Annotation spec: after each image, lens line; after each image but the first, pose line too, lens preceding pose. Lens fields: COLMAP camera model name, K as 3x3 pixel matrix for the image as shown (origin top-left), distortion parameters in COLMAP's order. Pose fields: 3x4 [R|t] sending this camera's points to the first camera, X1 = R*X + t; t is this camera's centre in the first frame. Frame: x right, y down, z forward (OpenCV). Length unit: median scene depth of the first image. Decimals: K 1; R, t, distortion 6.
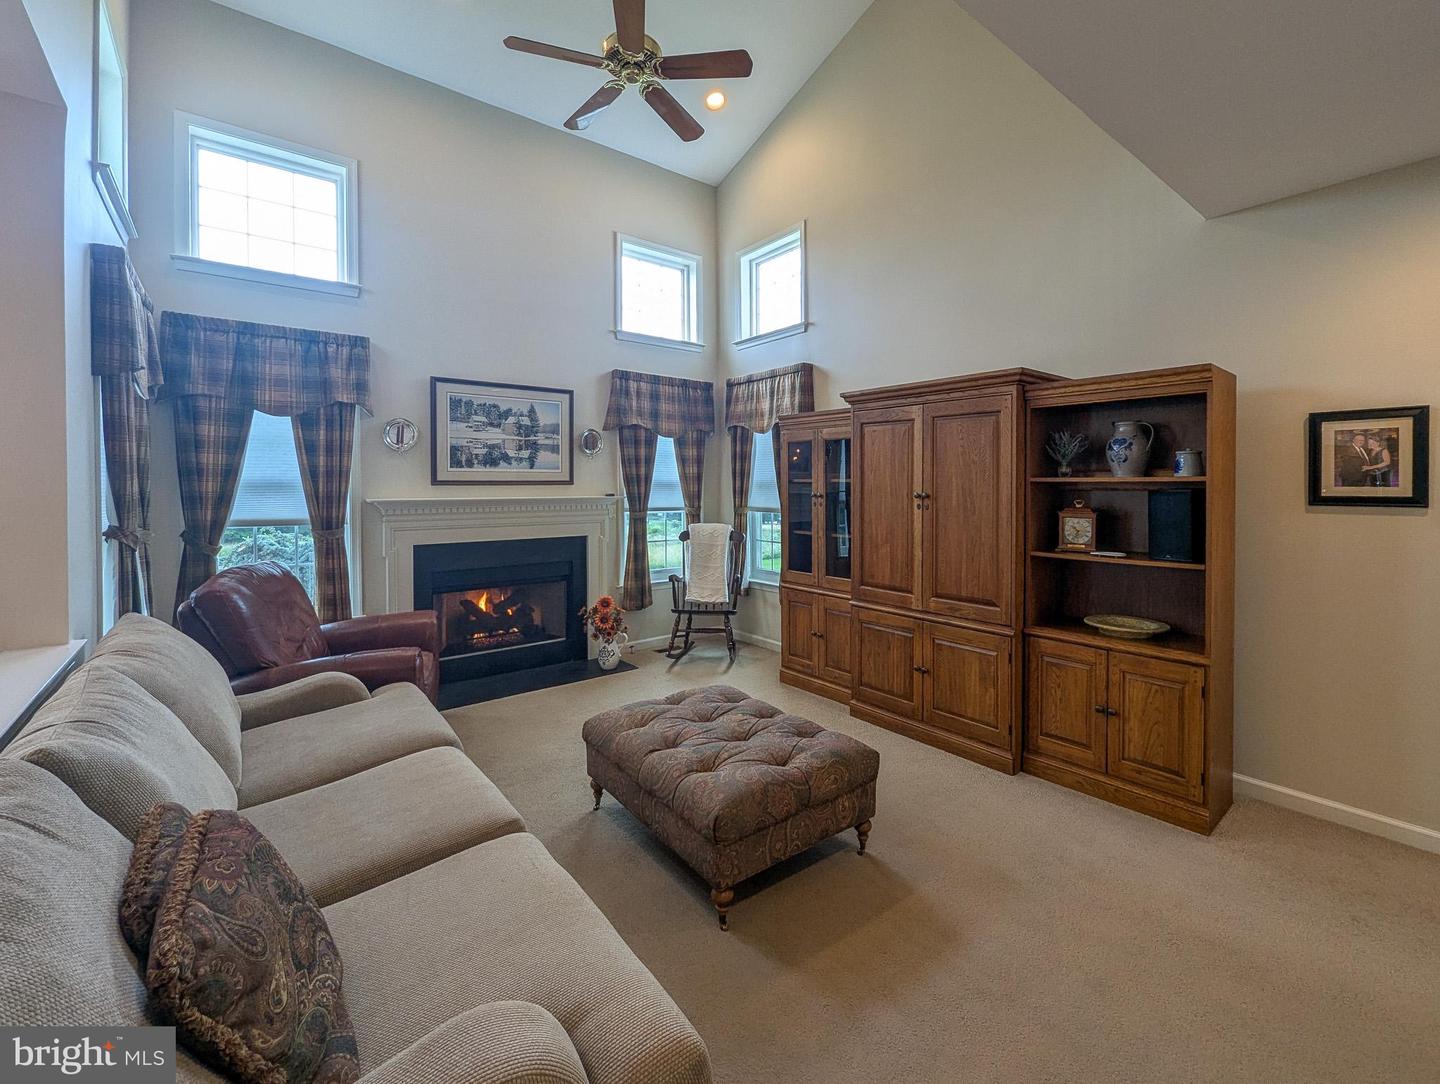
lens RADIAL K [[617.4, 0, 747.6], [0, 617.4, 490.2], [0, 0, 1]] dist [-0.000053, -0.000989]
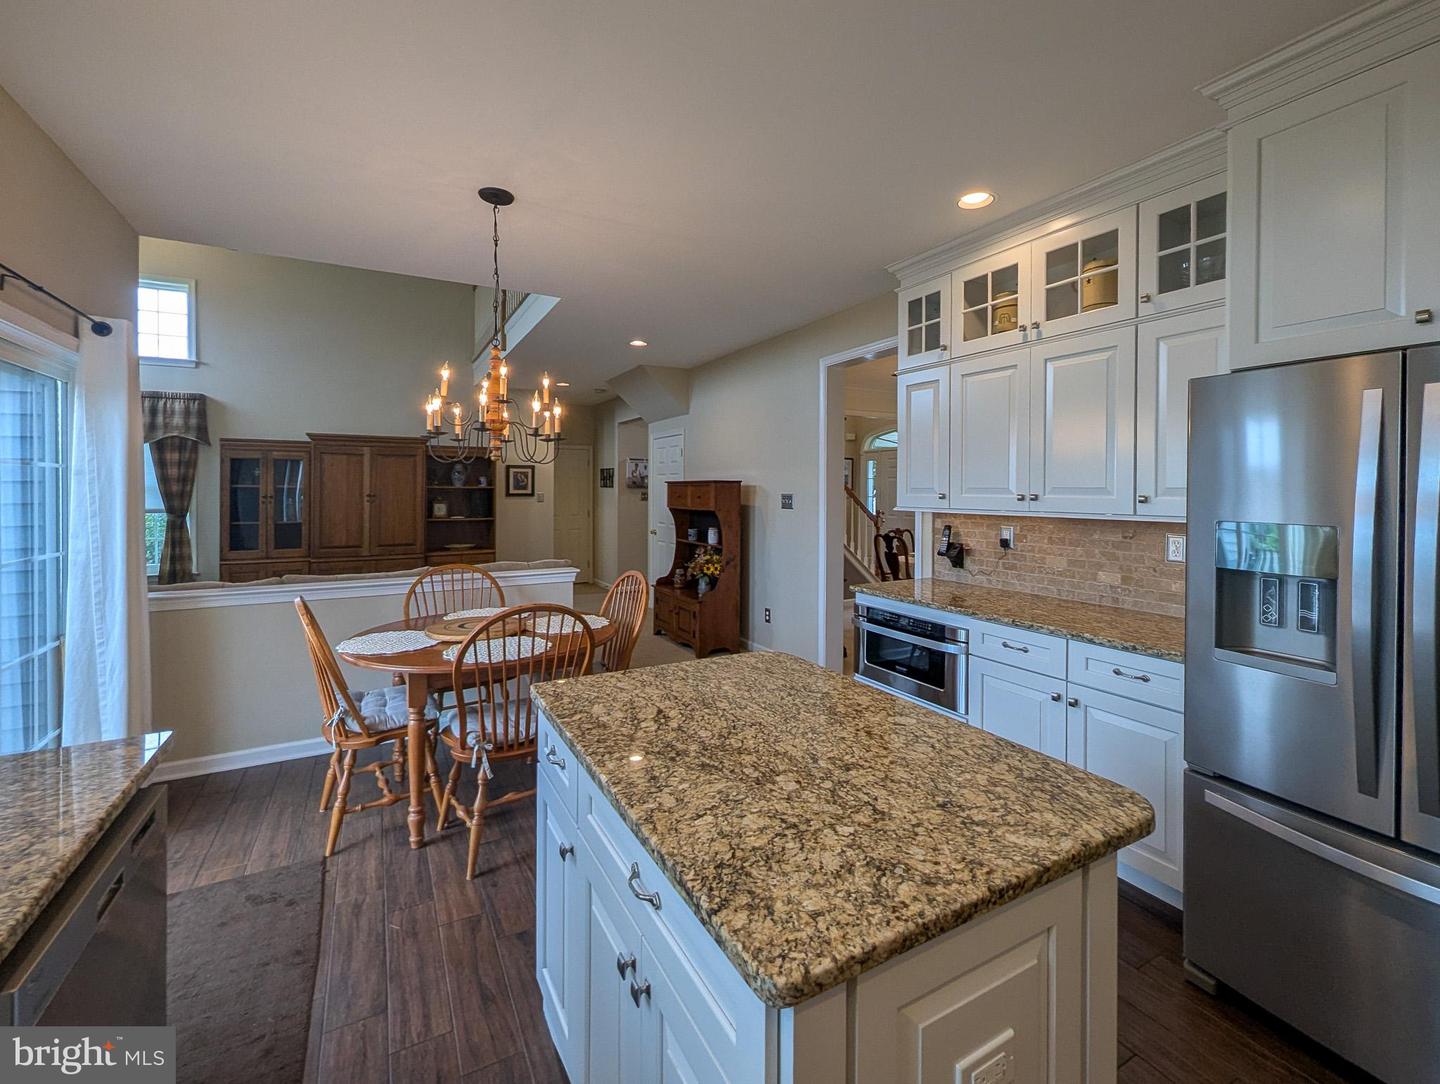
lens RADIAL K [[617.4, 0, 726.3], [0, 617.4, 490.8], [0, 0, 1]] dist [-0.000053, -0.000989]
pose [[0.170351, -0.003676, 0.985377, -1.022042], [0.007622, 0.999968, 0.002413, -0.000402], [-0.985354, 0.007099, 0.170373, -0.298118]]
